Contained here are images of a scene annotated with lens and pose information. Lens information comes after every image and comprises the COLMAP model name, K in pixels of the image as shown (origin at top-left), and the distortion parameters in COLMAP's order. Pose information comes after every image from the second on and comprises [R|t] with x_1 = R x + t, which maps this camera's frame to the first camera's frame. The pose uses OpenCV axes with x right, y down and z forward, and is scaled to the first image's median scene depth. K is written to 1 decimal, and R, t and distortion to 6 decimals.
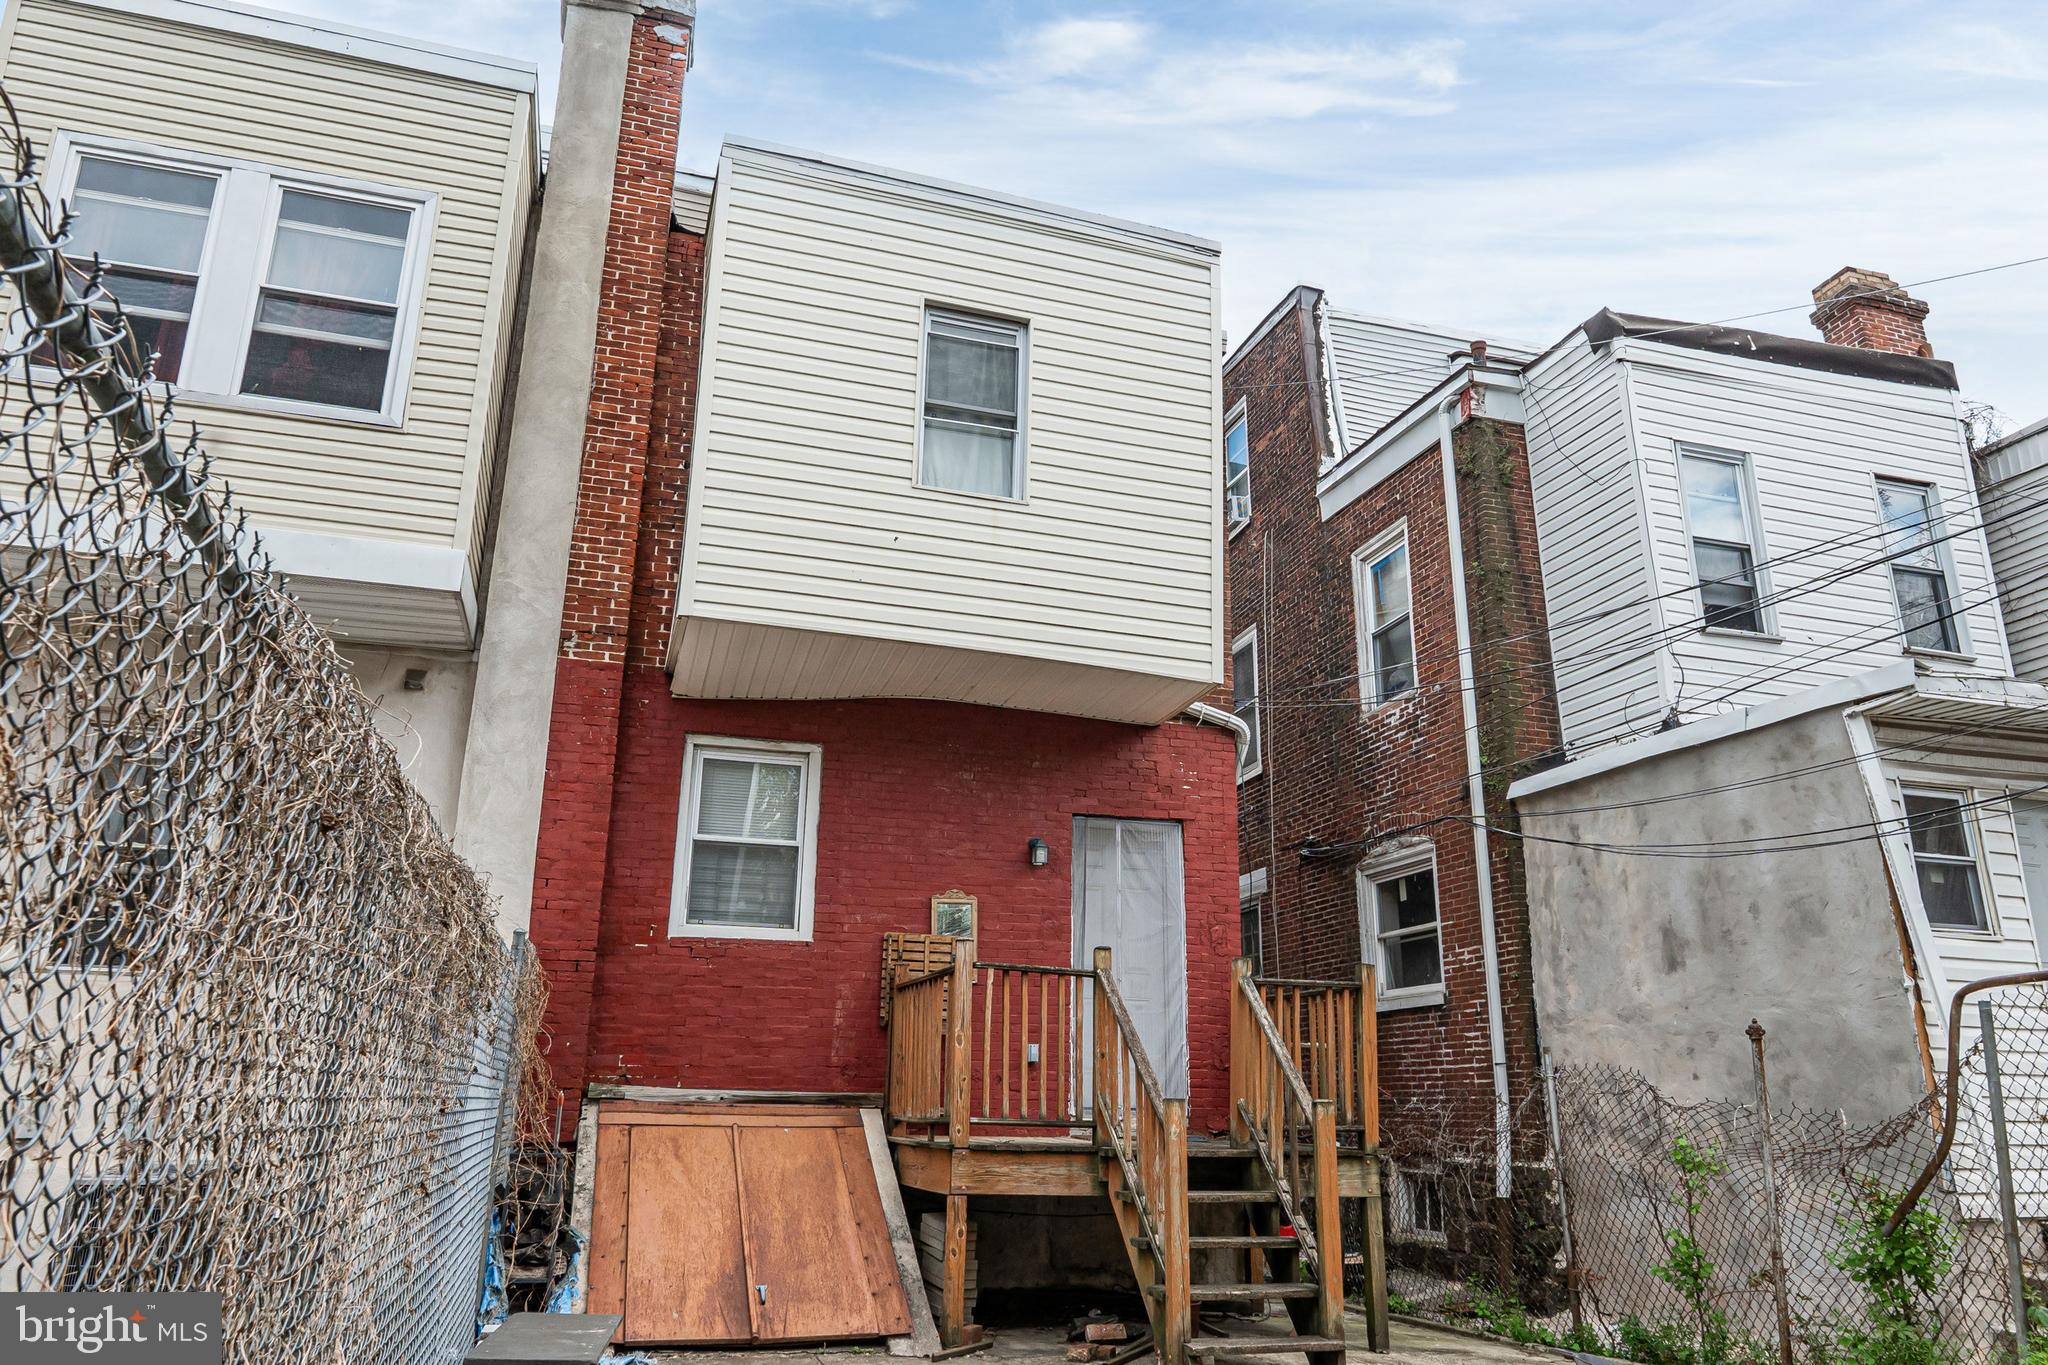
lens RADIAL K [[1398.8, 0, 1034.1], [0, 1398.8, 688.1], [0, 0, 1]] dist [-0.005161, -0.002783]
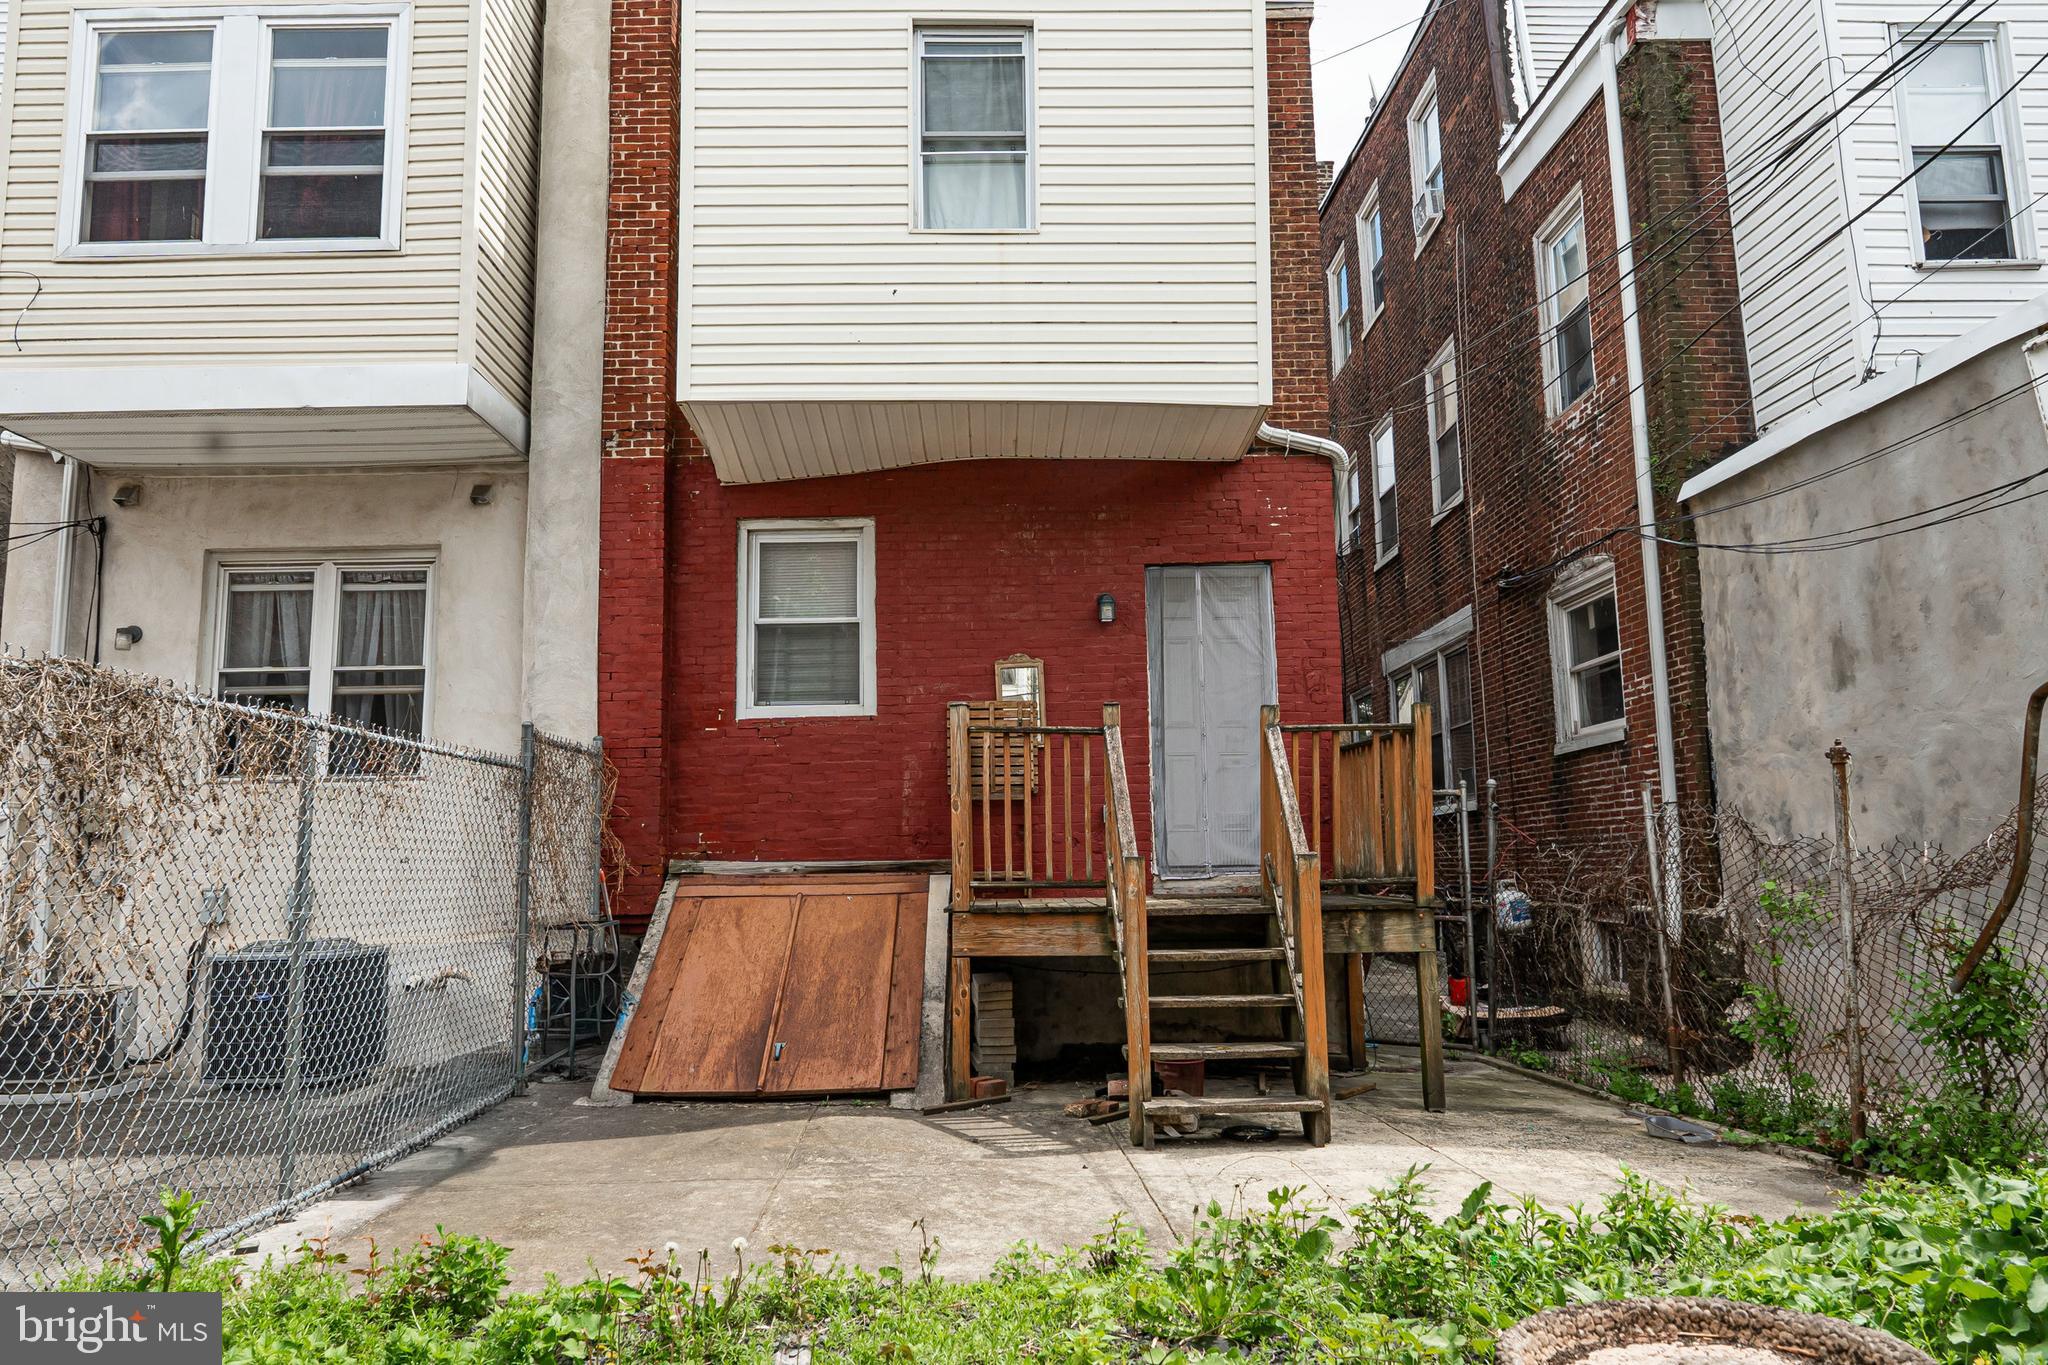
lens RADIAL K [[1398.8, 0, 1048.2], [0, 1398.8, 684.9], [0, 0, 1]] dist [-0.005161, -0.002783]
pose [[0.960251, -0.067138, -0.270943, 0.229709], [0.109964, 0.983138, 0.146110, 0.026440], [0.256564, -0.170096, 0.951442, 0.080225]]
